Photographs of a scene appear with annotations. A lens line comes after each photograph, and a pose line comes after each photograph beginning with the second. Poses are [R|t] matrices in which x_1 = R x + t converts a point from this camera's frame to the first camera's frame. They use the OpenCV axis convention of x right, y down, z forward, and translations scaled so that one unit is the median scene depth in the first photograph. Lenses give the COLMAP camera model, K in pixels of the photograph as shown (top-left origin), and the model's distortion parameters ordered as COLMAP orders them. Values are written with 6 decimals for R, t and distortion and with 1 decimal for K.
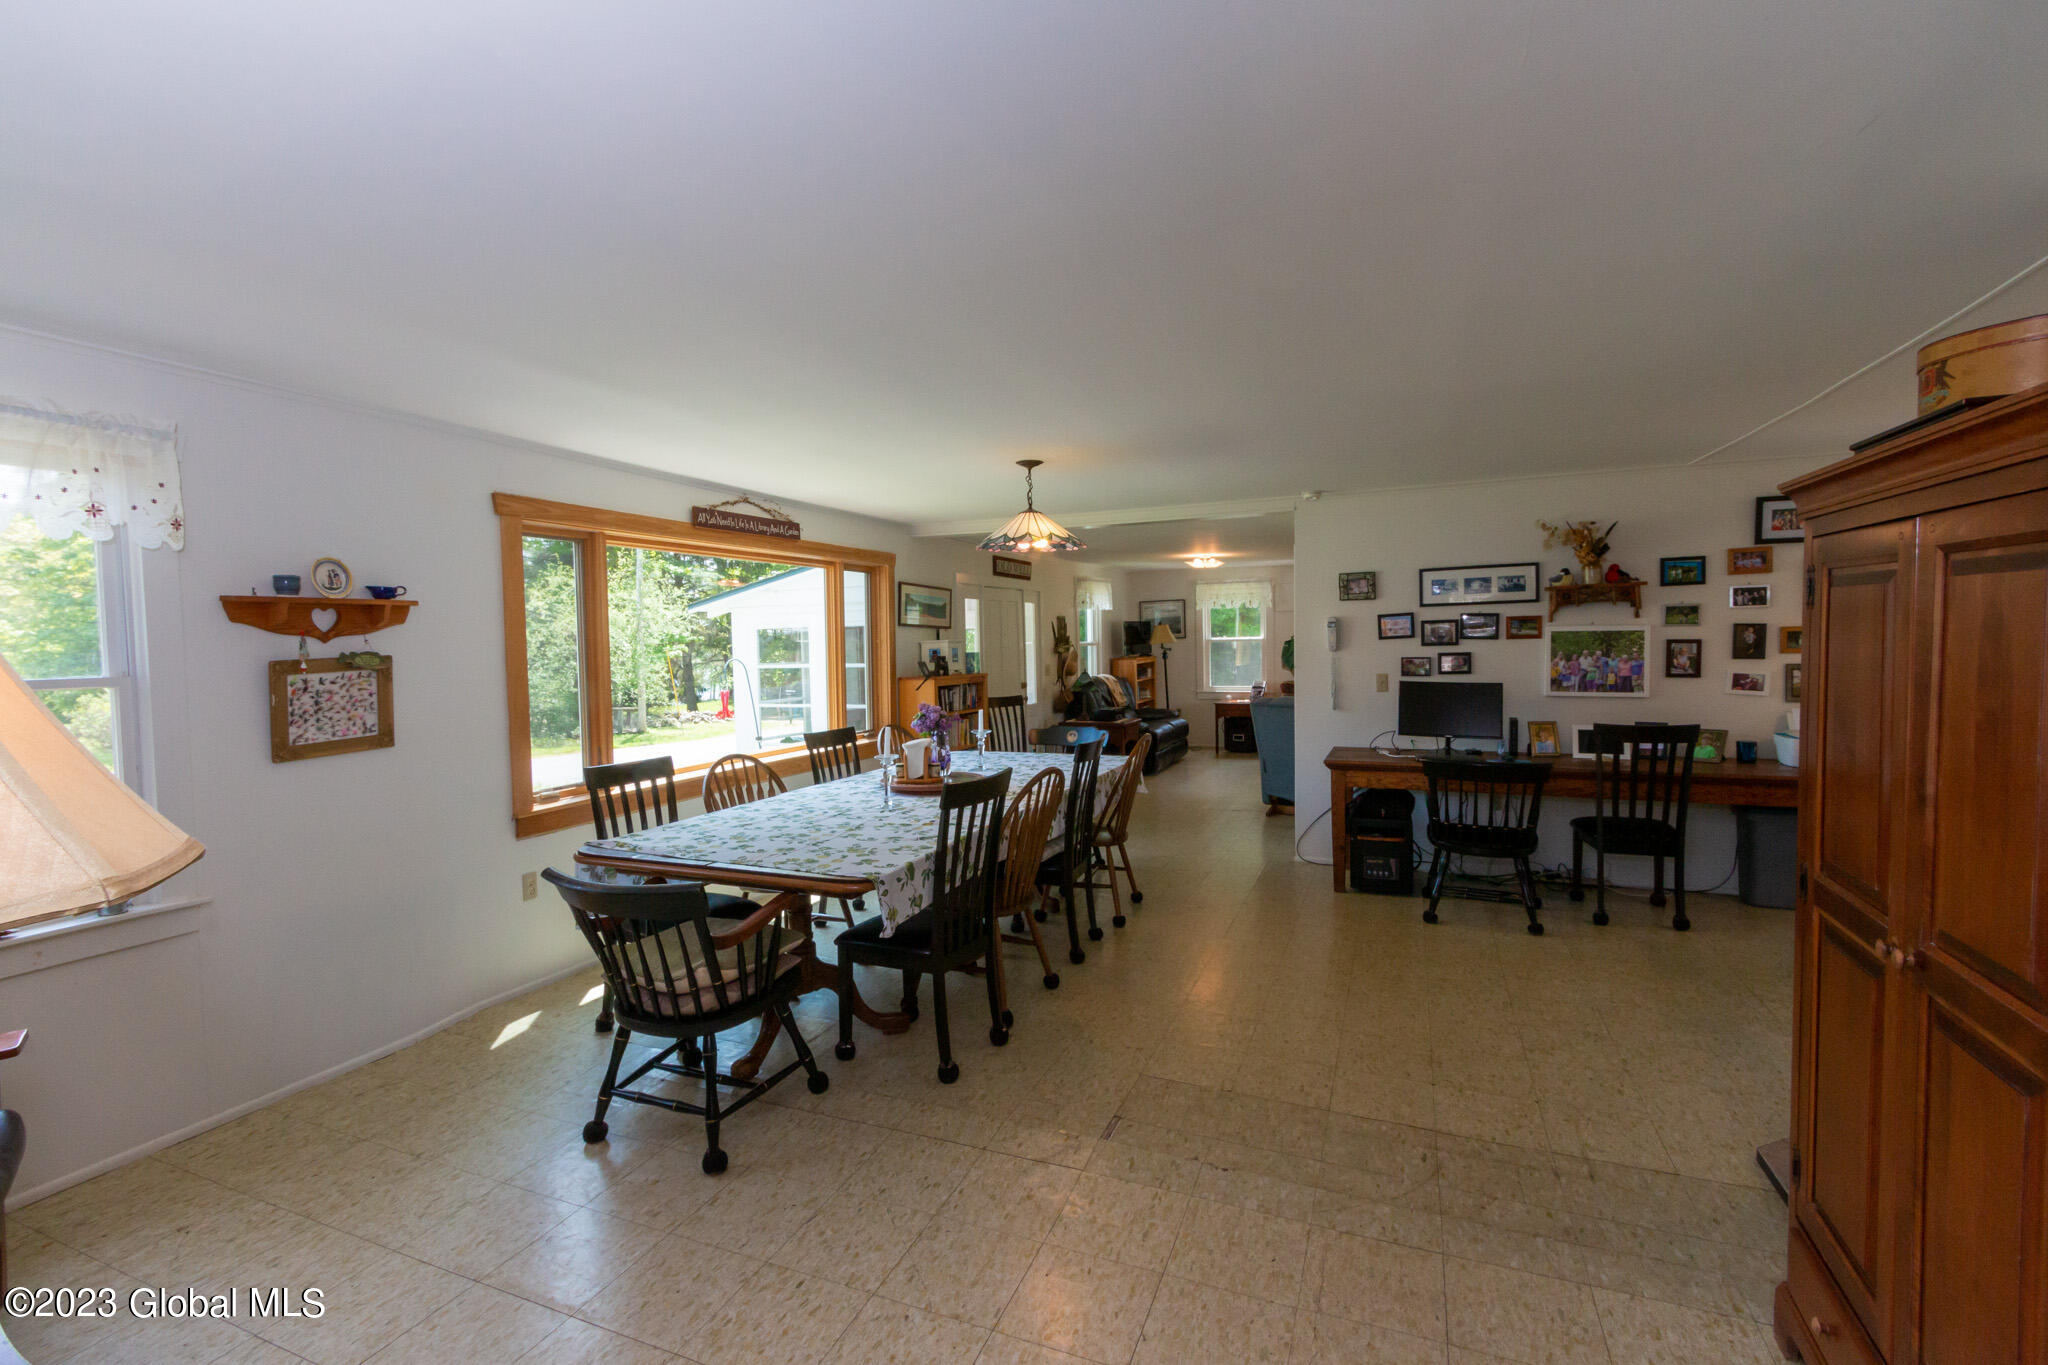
lens RADIAL K [[932.1, 0, 1009.3], [0, 932.1, 676.5], [0, 0, 1]] dist [0.001319, 0.000692]
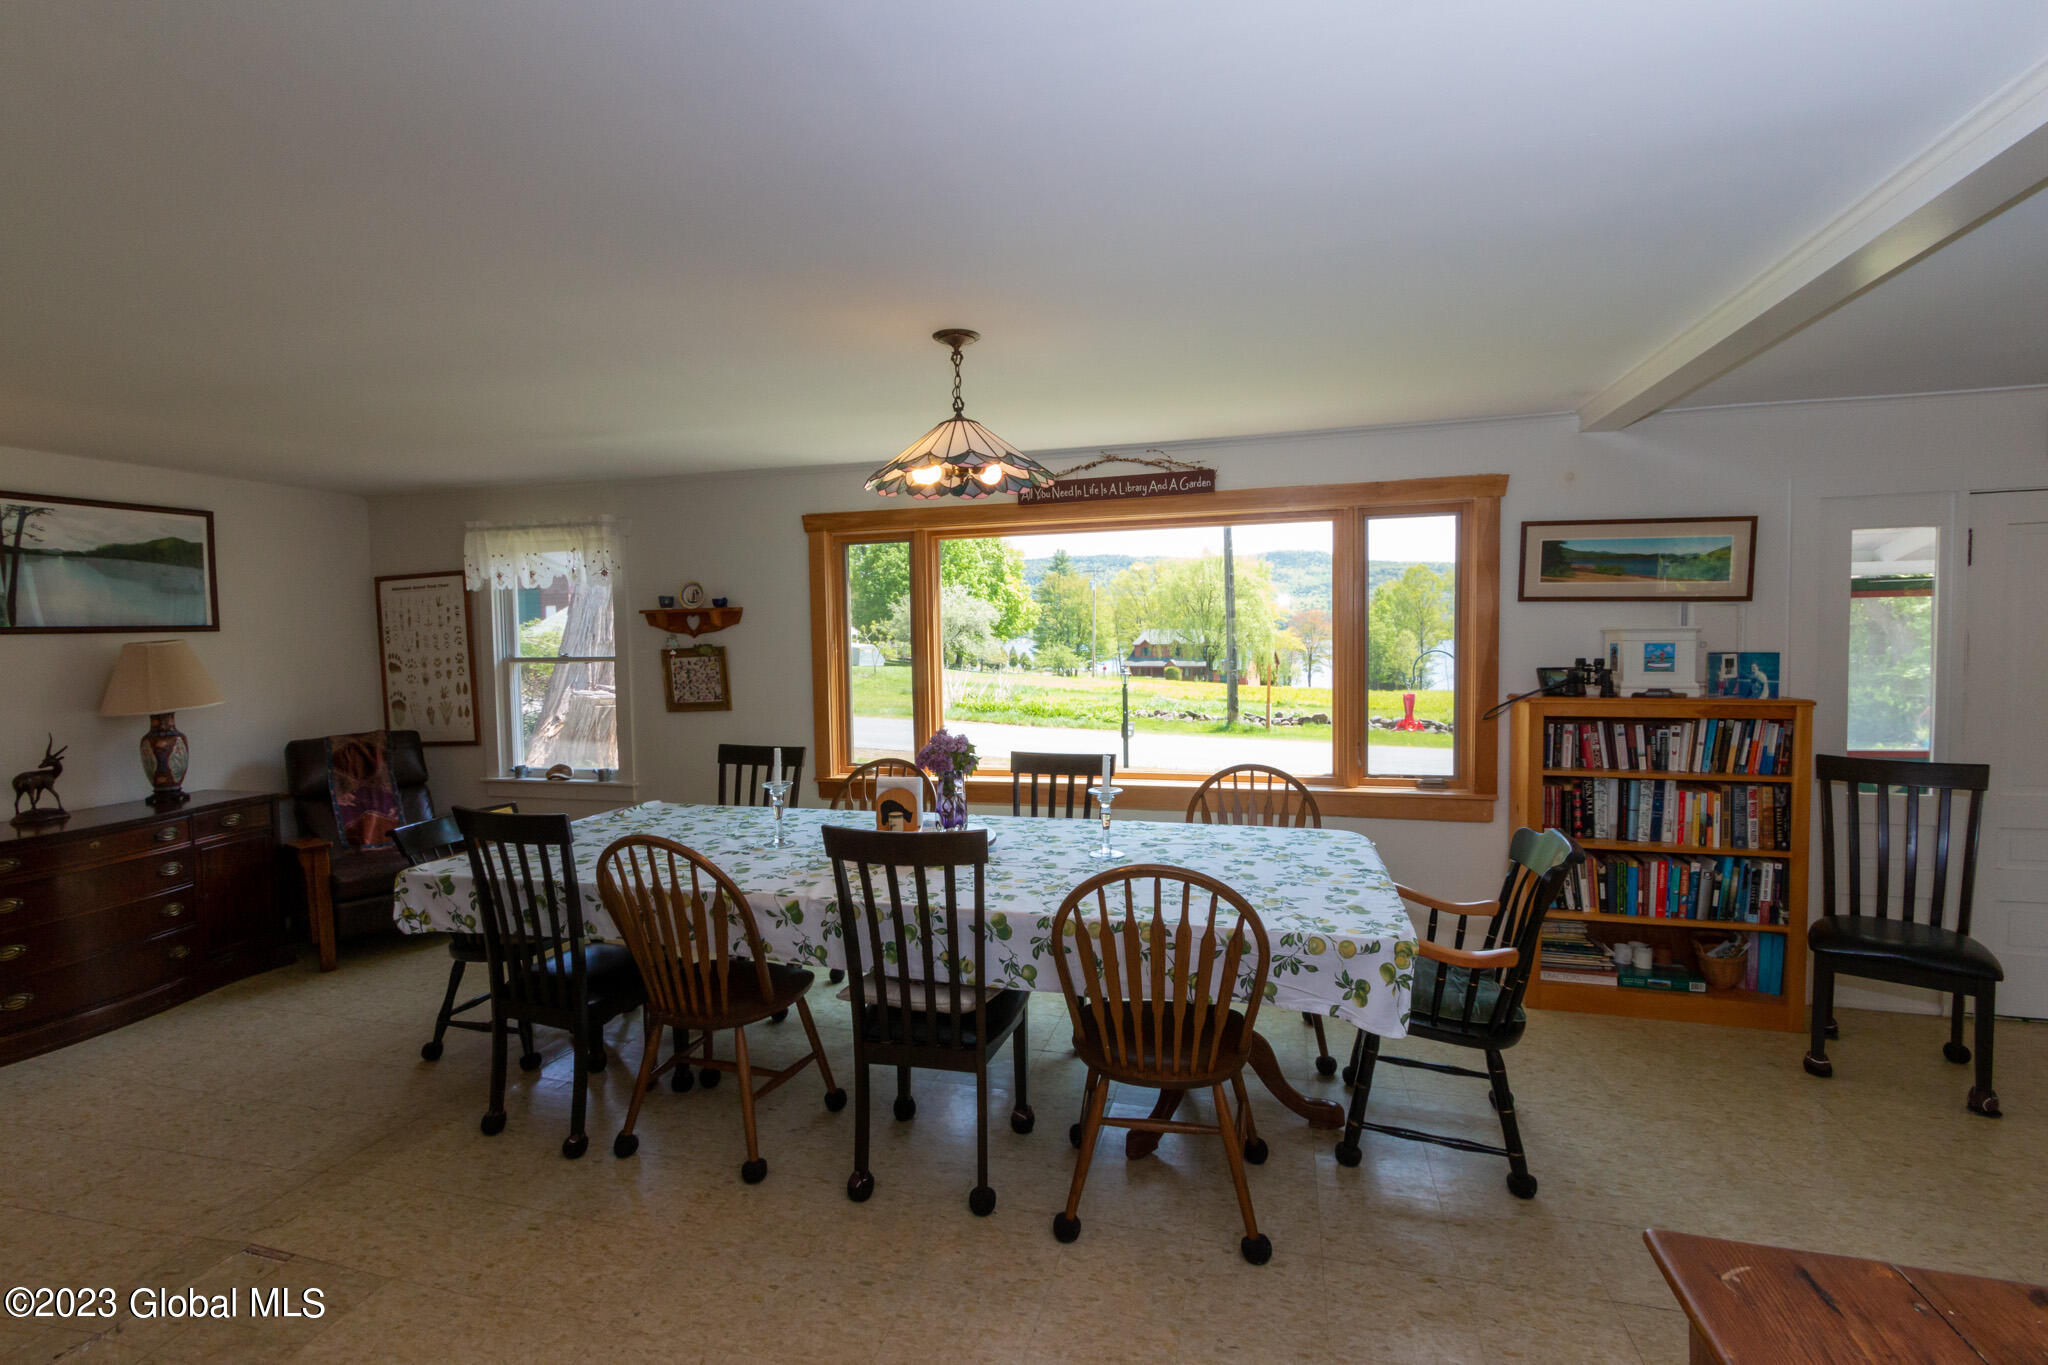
lens RADIAL K [[921.8, 0, 1016.3], [0, 921.8, 677.3], [0, 0, 1]] dist [0.001672, 0.000039]
pose [[0.129689, 0.061083, -0.989672, 0.539461], [-0.022718, 0.998022, 0.058621, -0.046654], [0.991294, 0.014881, 0.130820, 0.859307]]
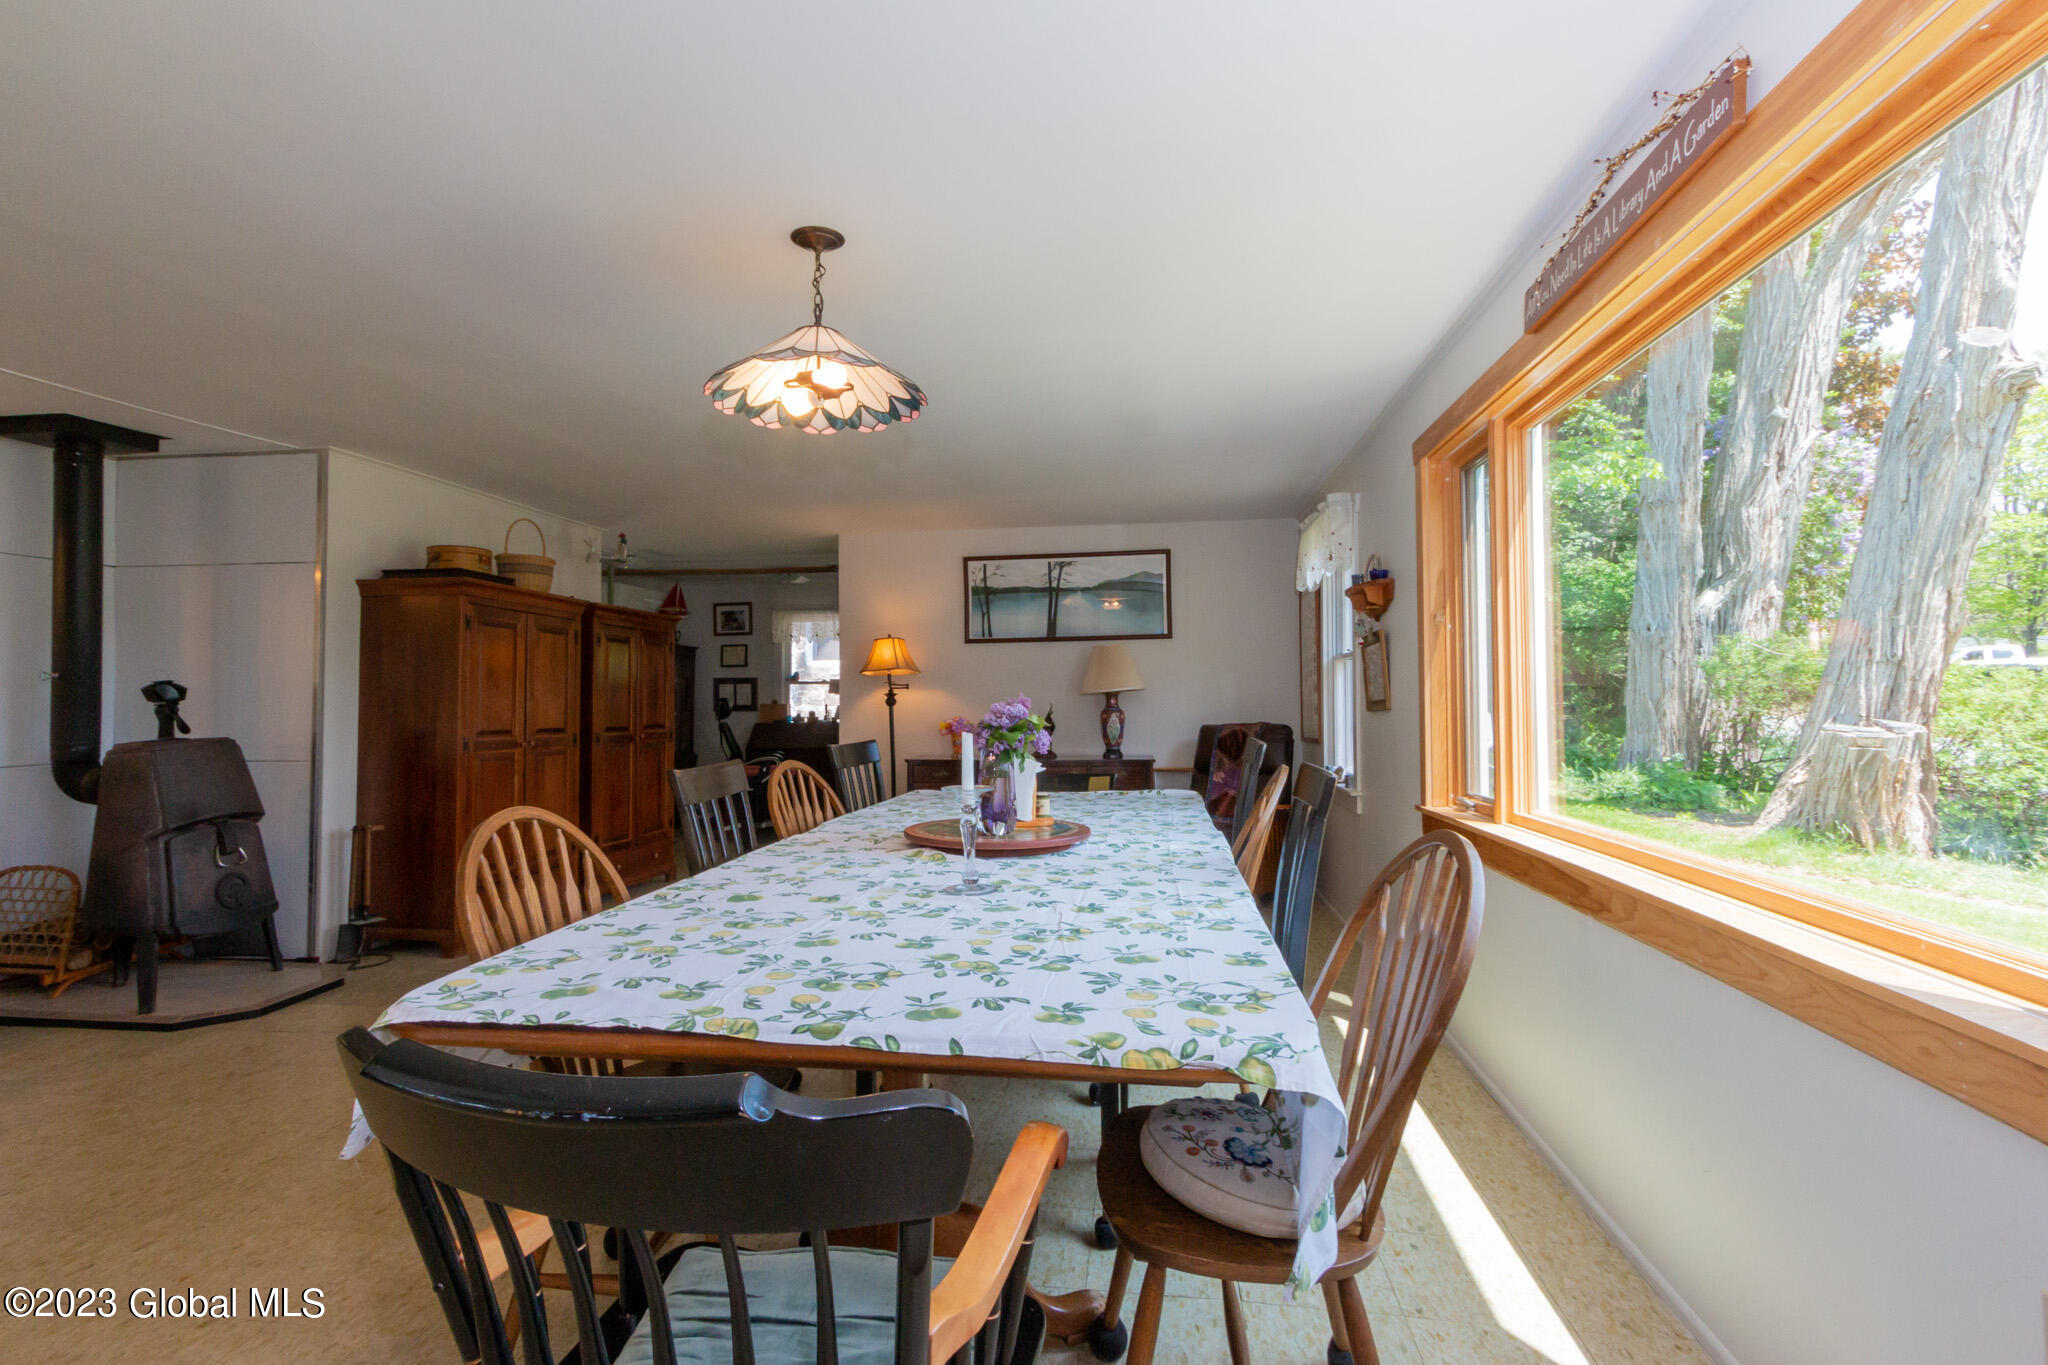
lens RADIAL K [[966.1, 0, 1008.6], [0, 966.1, 677.0], [0, 0, 1]] dist [0.003080, 0.000214]
pose [[-0.965207, 0.016608, -0.260959, 0.060787], [0.012184, 0.999753, 0.018561, 0.004722], [0.261203, 0.014736, -0.965171, 1.376305]]
